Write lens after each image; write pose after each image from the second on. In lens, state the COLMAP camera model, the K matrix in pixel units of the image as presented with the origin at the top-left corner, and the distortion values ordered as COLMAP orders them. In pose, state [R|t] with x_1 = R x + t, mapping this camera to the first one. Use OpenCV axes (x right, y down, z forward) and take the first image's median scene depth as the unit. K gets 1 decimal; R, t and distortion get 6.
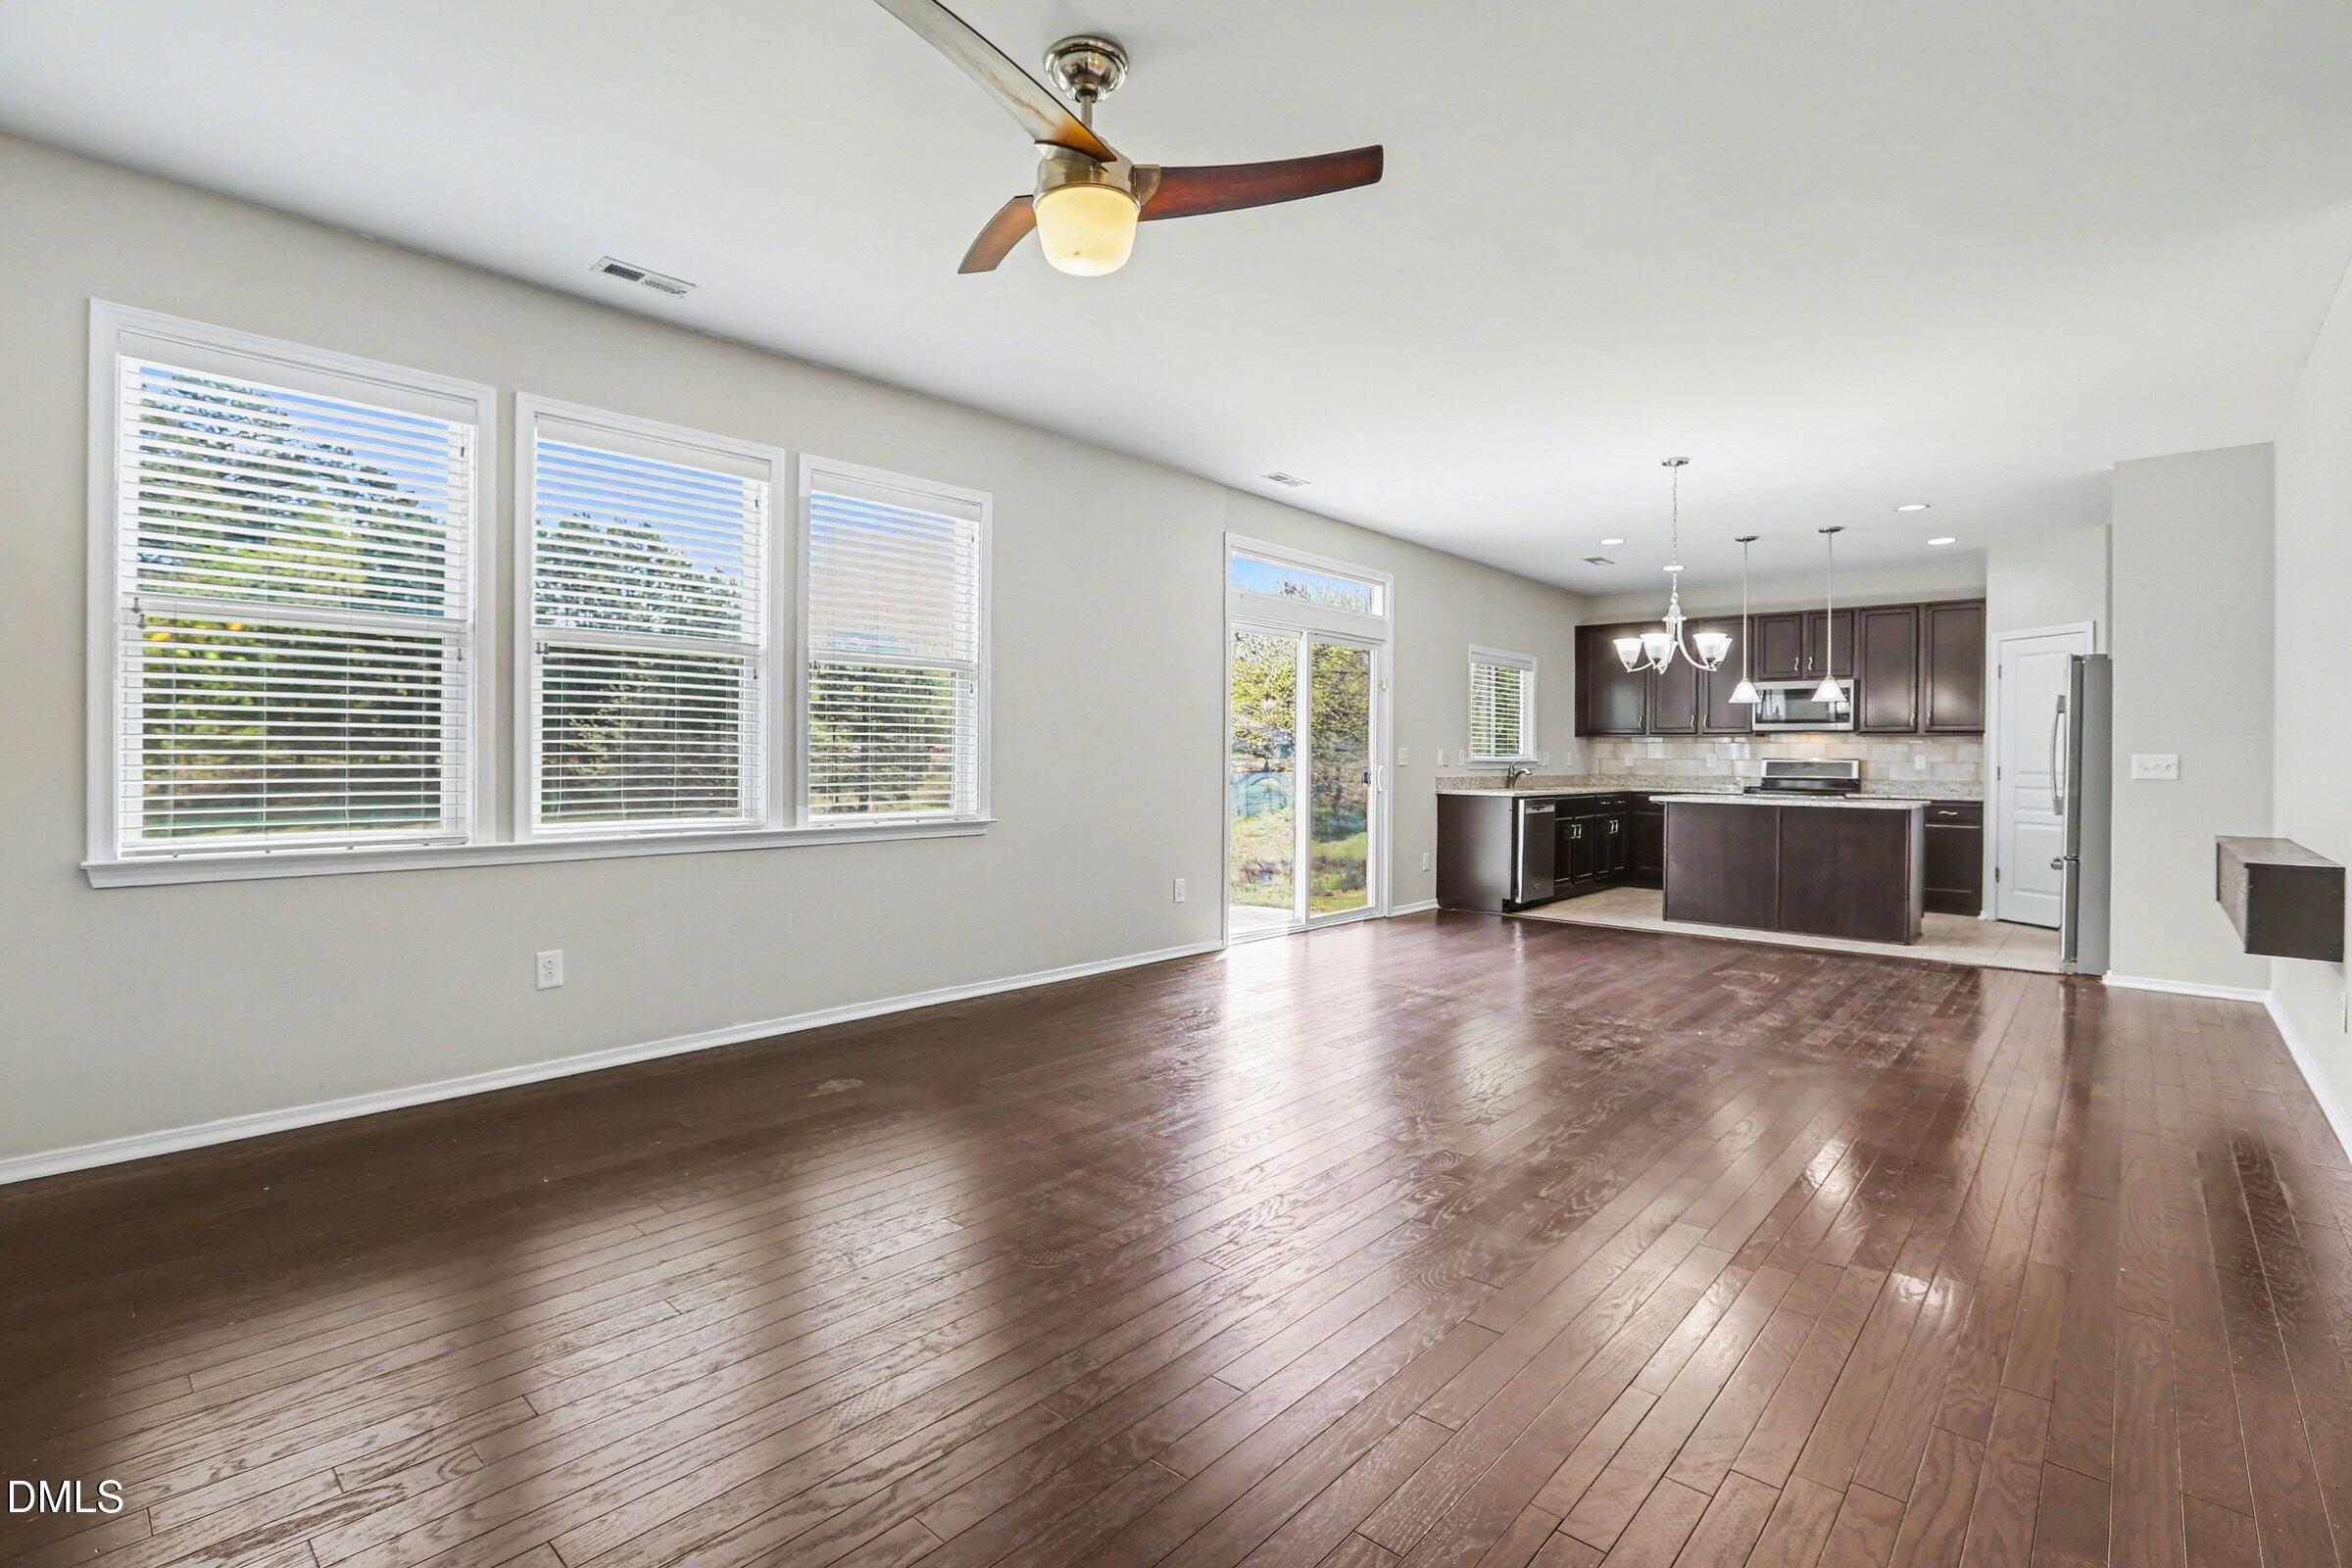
lens RADIAL K [[1093.4, 0, 1152.8], [0, 1093.4, 786.5], [0, 0, 1]] dist [-0.031349, 0.007384]
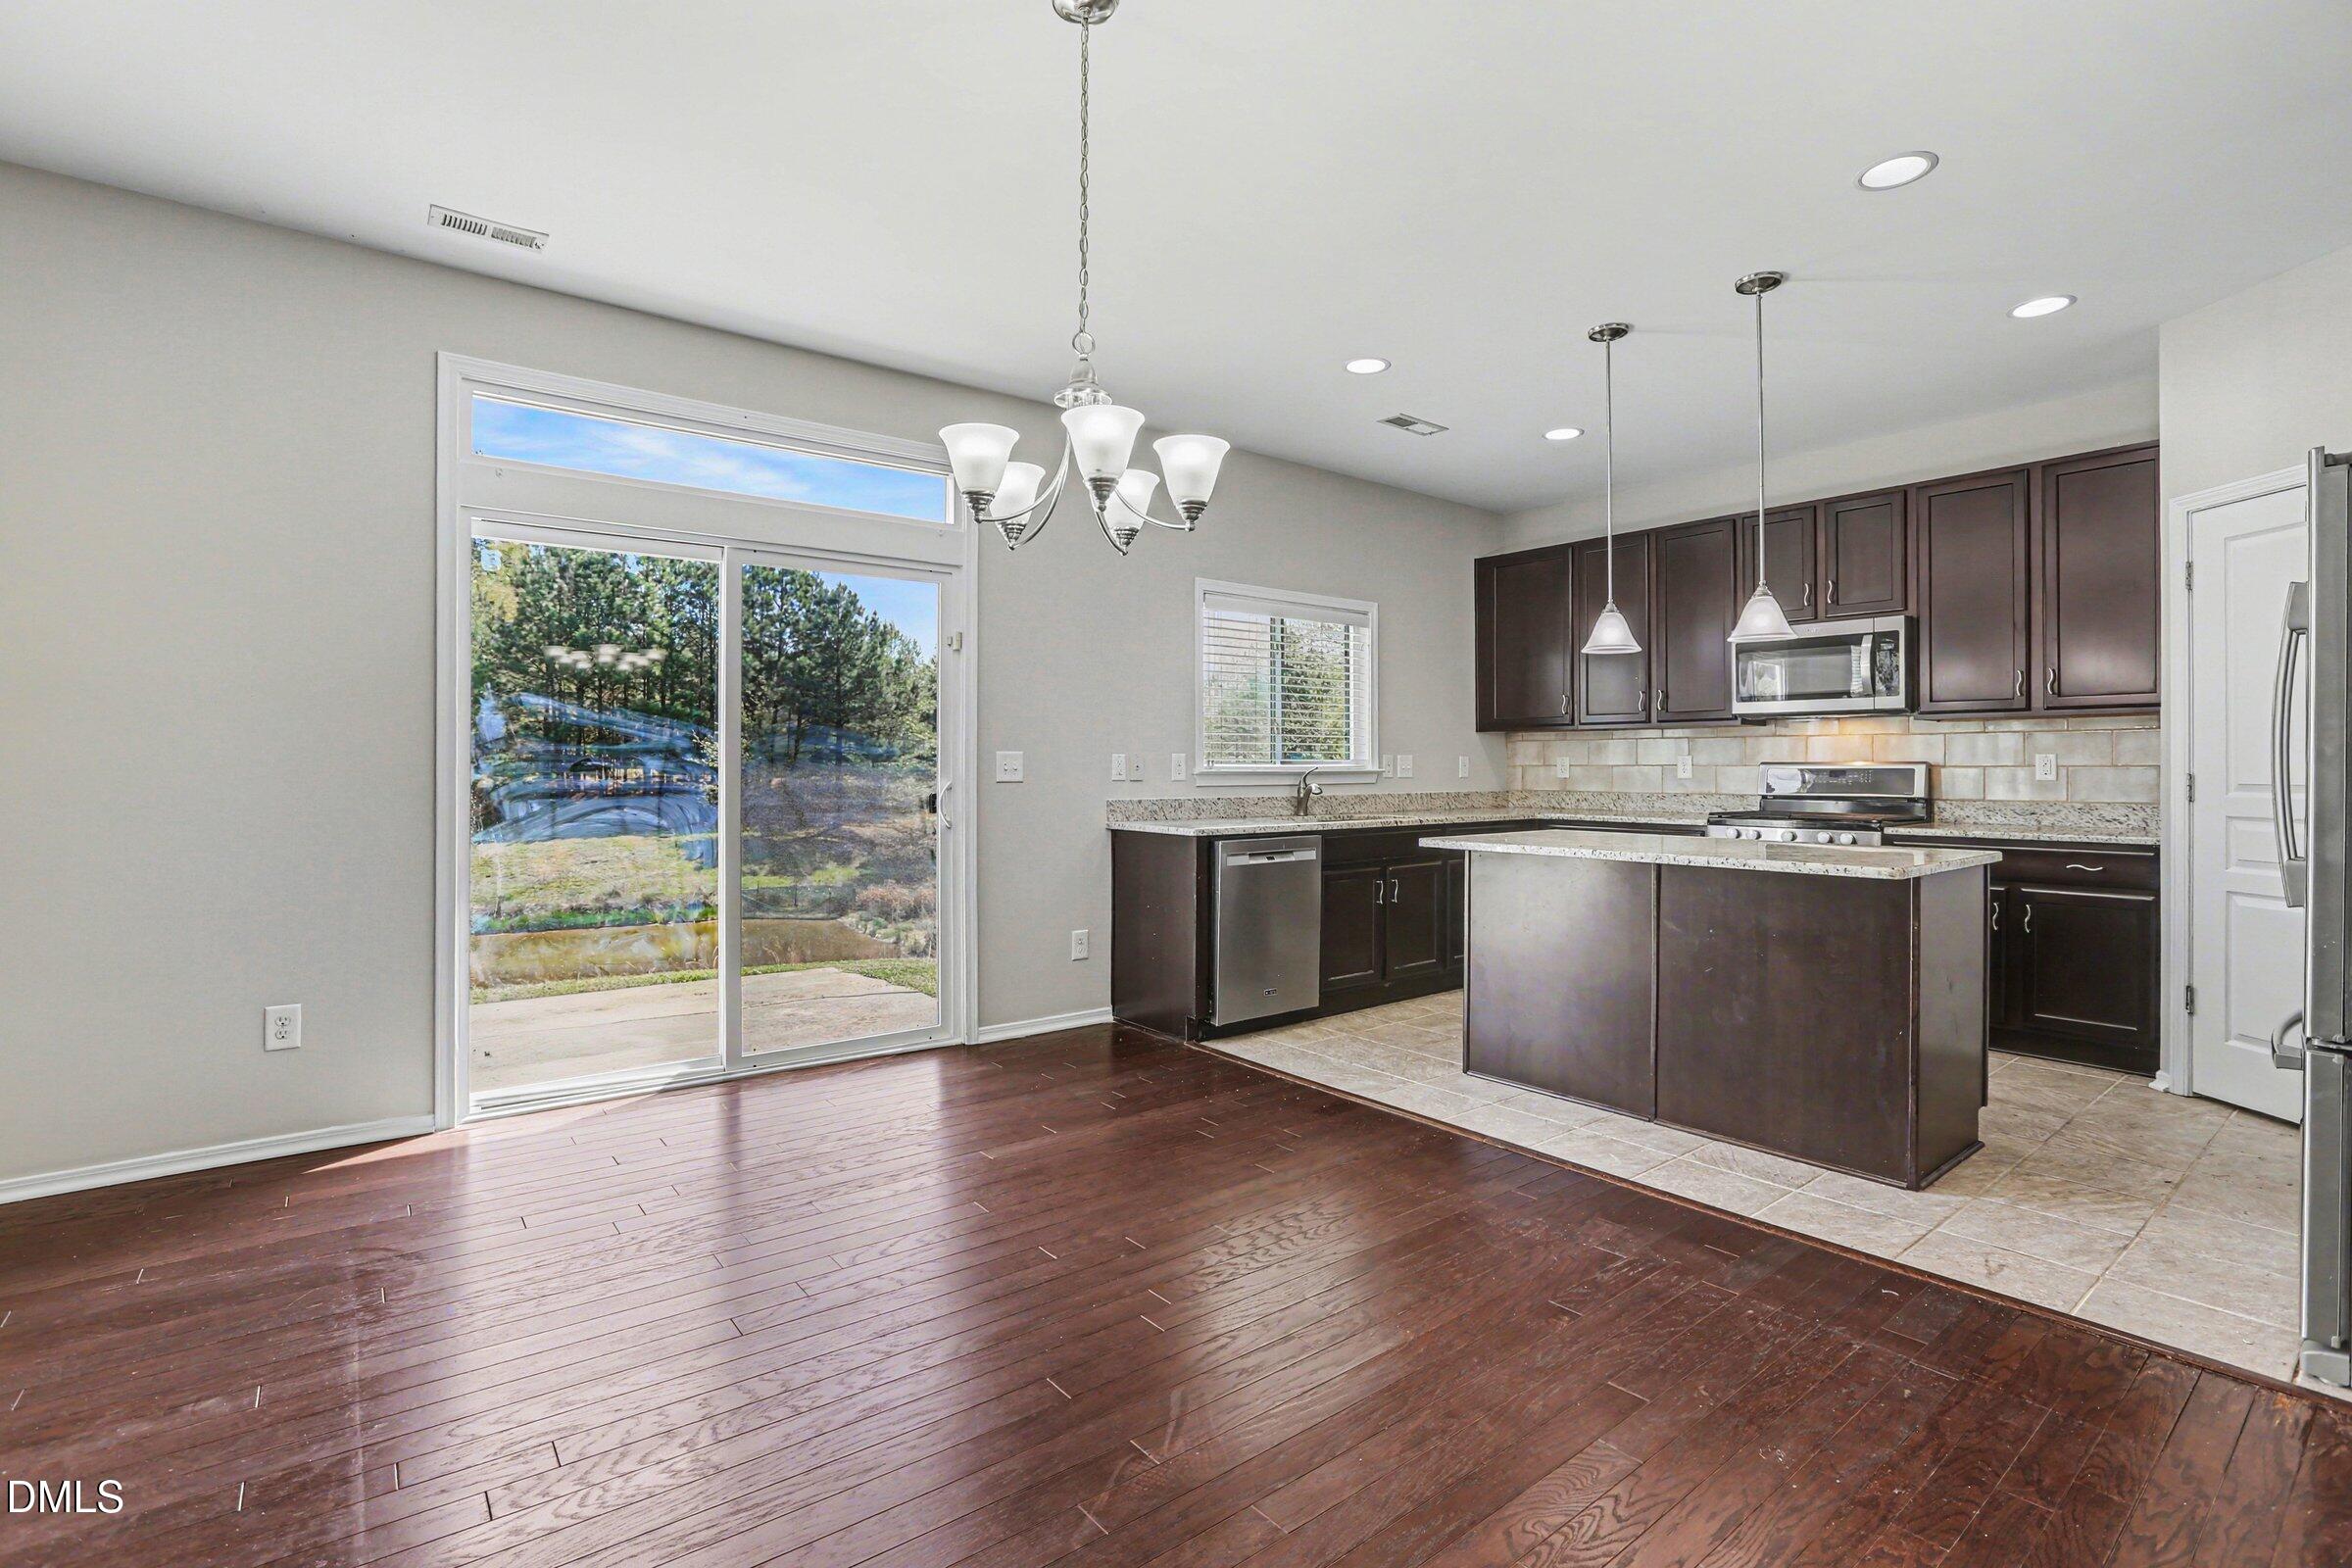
lens RADIAL K [[1093.4, 0, 1158.1], [0, 1093.4, 792.6], [0, 0, 1]] dist [-0.031349, 0.007384]
pose [[0.984914, -0.005731, -0.172950, 0.402346], [0.004830, 0.999973, -0.005625, -0.009630], [0.172978, 0.004704, 0.984914, 0.437214]]
